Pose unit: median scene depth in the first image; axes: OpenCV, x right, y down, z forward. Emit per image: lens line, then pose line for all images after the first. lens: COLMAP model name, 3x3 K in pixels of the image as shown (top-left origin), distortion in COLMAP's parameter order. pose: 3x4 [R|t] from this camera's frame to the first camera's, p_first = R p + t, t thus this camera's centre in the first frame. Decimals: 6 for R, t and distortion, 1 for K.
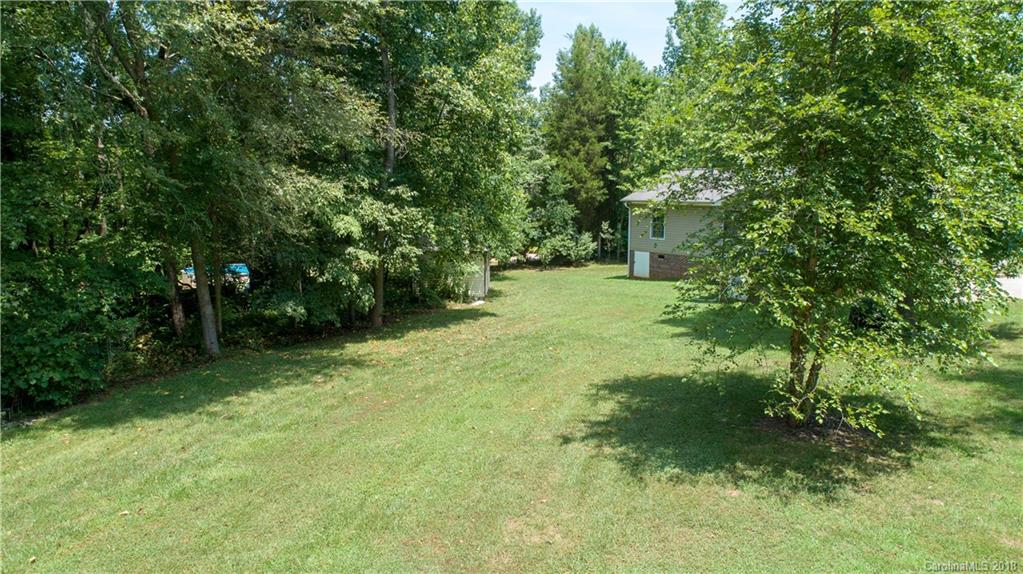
lens RADIAL K [[679.4, 0, 511.7], [0, 679.4, 287.6], [0, 0, 1]] dist [-0.011274, -0.000987]
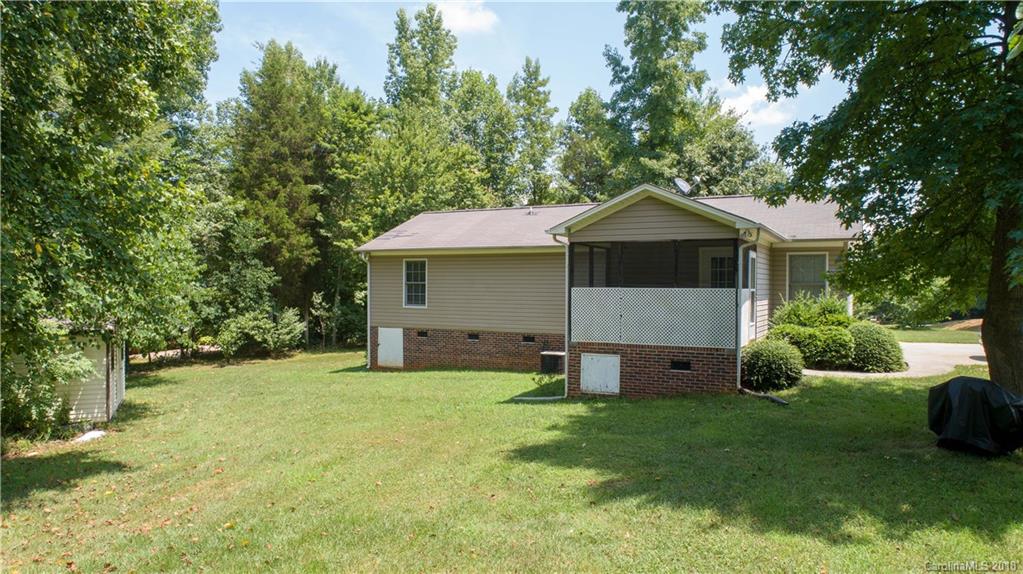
lens RADIAL K [[679.4, 0, 508.3], [0, 679.4, 290.4], [0, 0, 1]] dist [-0.011274, -0.000987]
pose [[0.898580, -0.002644, 0.438802, 0.005088], [0.060266, 0.991250, -0.117439, -0.003983], [-0.434651, 0.131973, 0.890877, 0.283907]]
